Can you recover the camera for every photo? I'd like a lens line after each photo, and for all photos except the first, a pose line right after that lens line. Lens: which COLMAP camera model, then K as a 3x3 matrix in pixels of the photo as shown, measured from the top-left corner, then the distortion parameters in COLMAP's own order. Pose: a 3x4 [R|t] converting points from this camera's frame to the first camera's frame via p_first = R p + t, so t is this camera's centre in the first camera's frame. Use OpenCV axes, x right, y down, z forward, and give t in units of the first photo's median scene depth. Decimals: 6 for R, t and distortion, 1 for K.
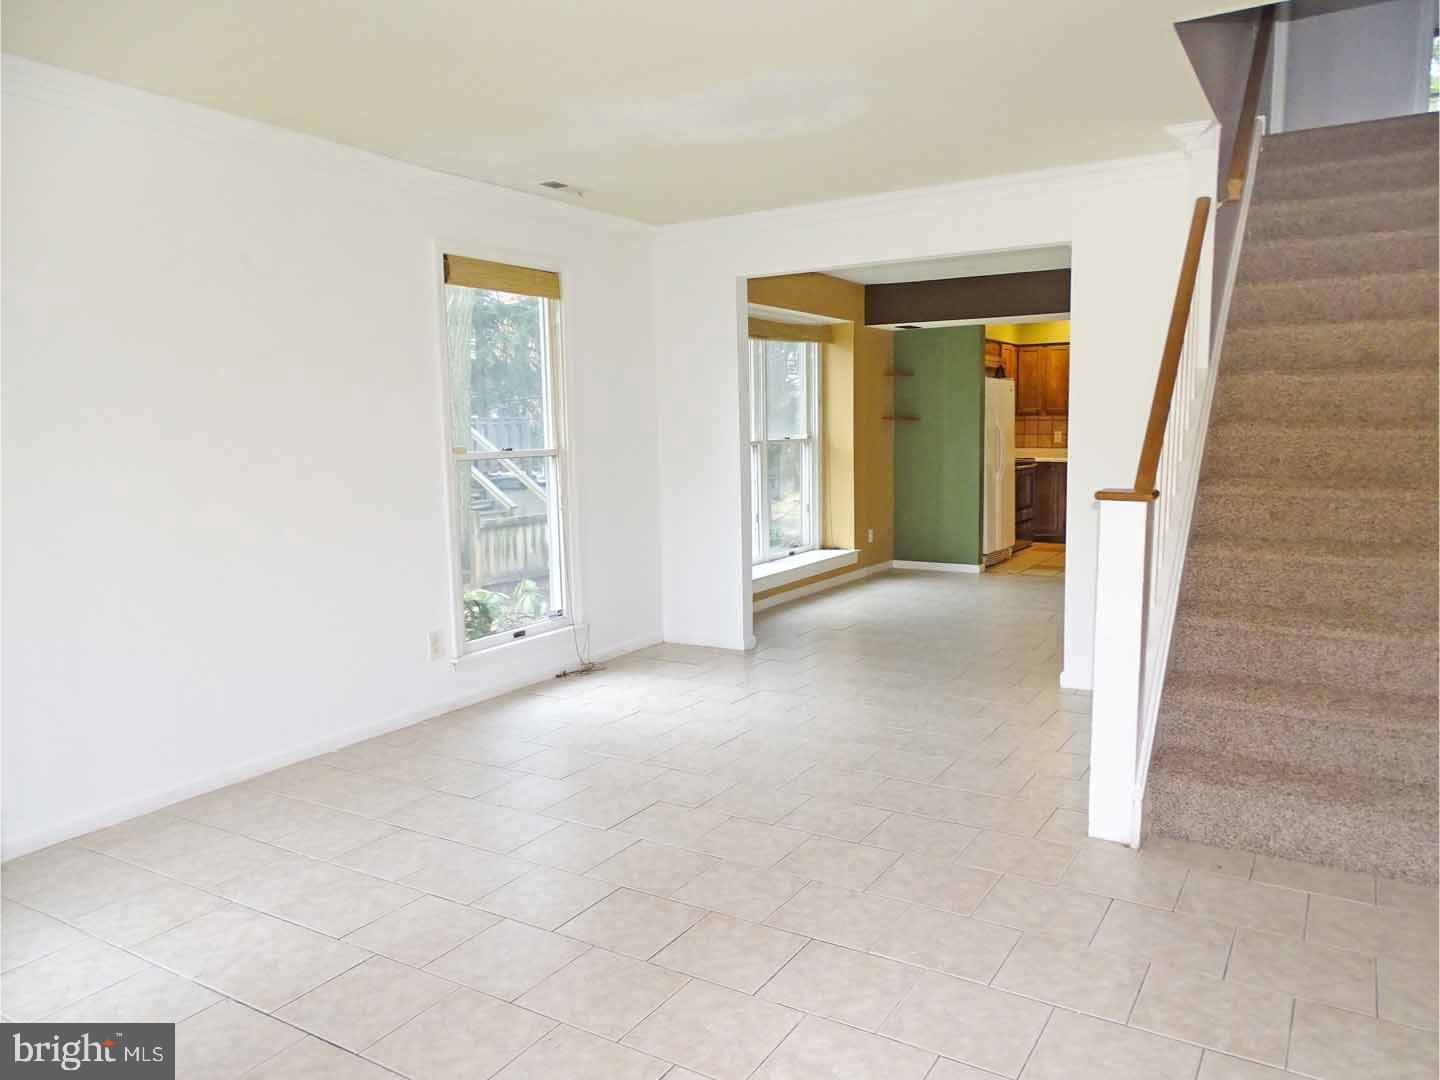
lens RADIAL K [[1030.4, 0, 720.3], [0, 1030.4, 537.8], [0, 0, 1]] dist [0.002692, 0.012829]
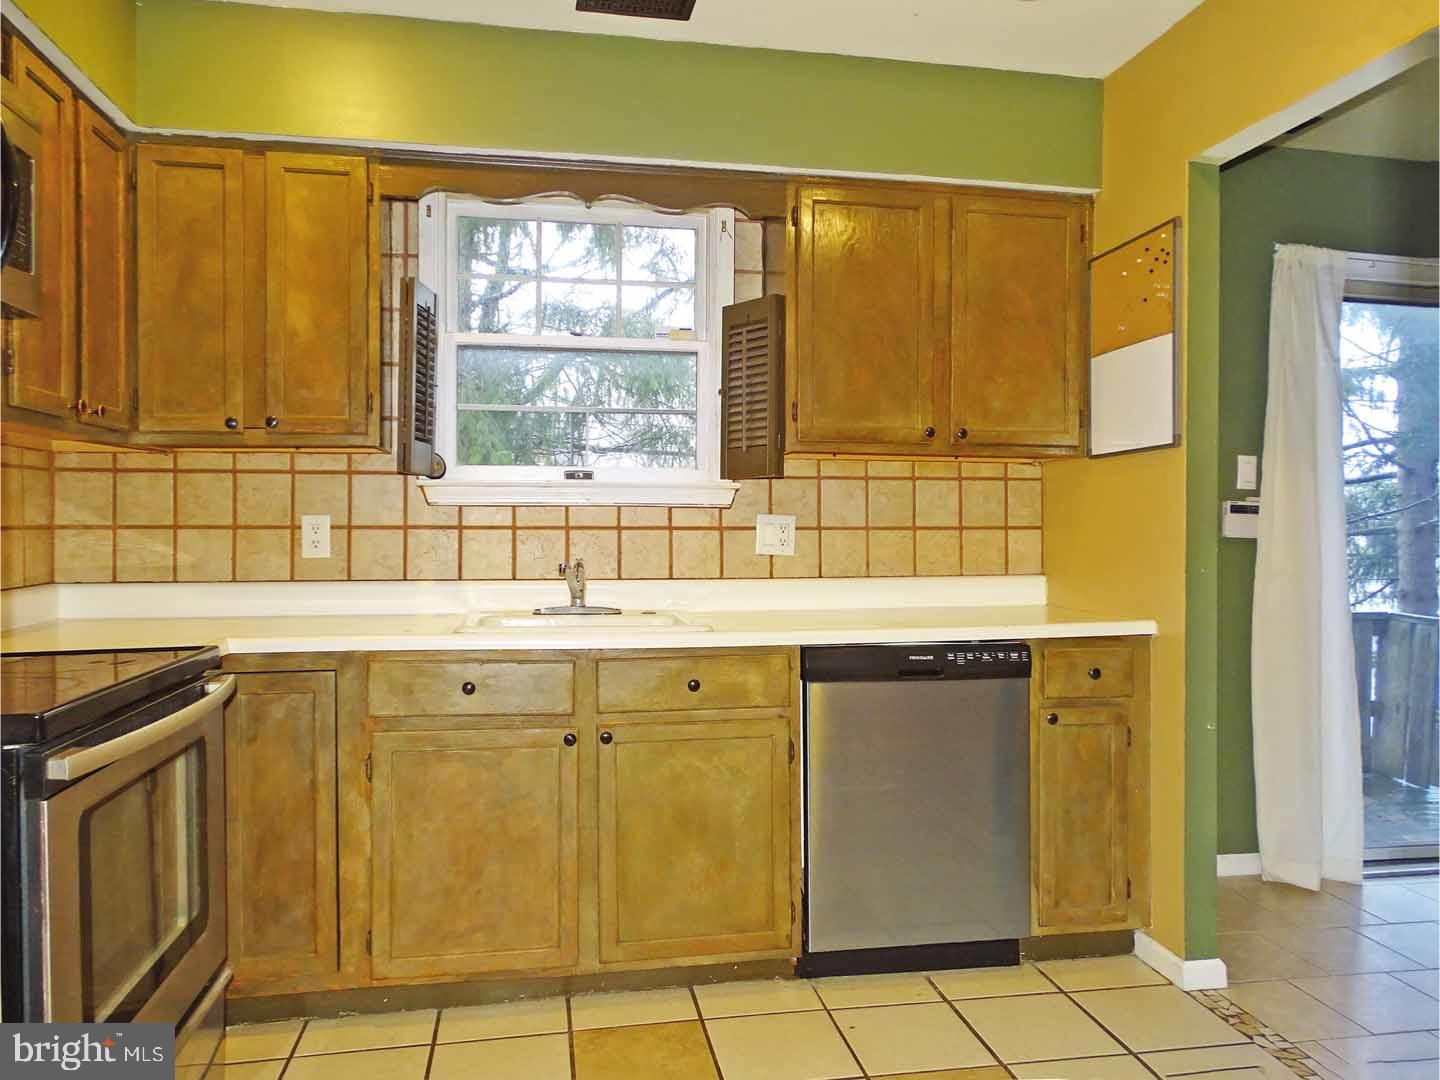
lens RADIAL K [[1030.4, 0, 709.4], [0, 1030.4, 532.6], [0, 0, 1]] dist [0.002692, 0.012829]
pose [[0.743304, 0.006316, 0.668924, 0.234290], [0.072830, 0.993247, -0.090306, -0.070981], [-0.664978, 0.115843, 0.737825, 0.763572]]
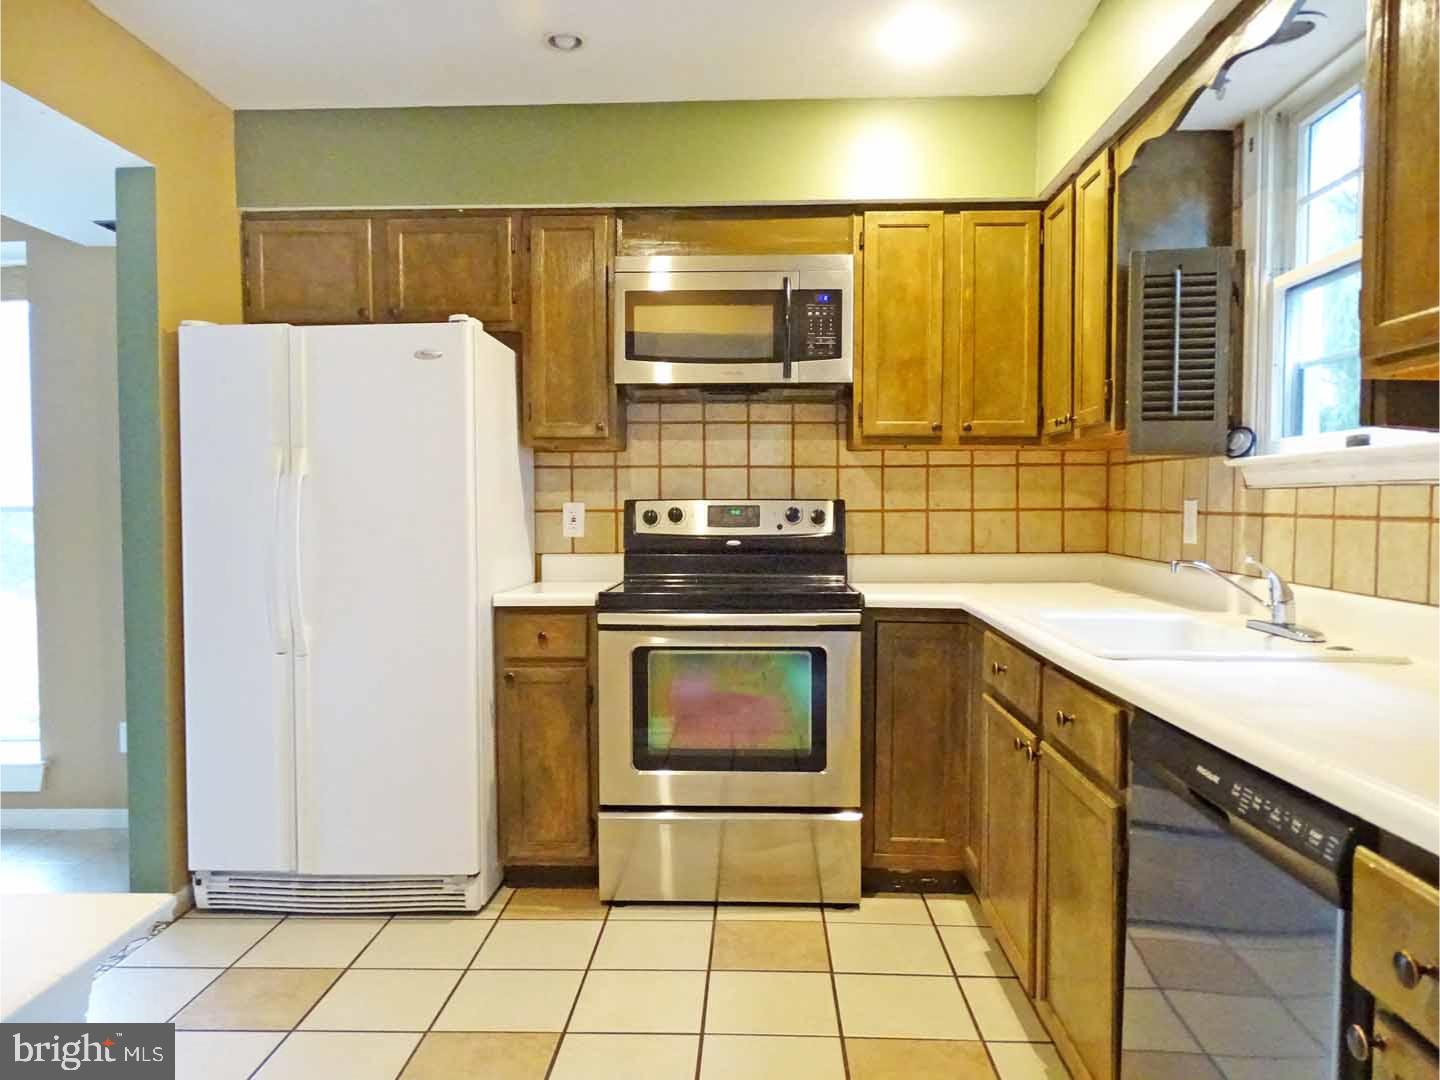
lens RADIAL K [[1030.4, 0, 712.8], [0, 1030.4, 532.4], [0, 0, 1]] dist [0.002692, 0.012829]
pose [[0.481097, 0.036830, -0.875893, 0.500132], [-0.113195, 0.993363, -0.020404, -0.079463], [0.869329, 0.108963, 0.482074, 0.795045]]
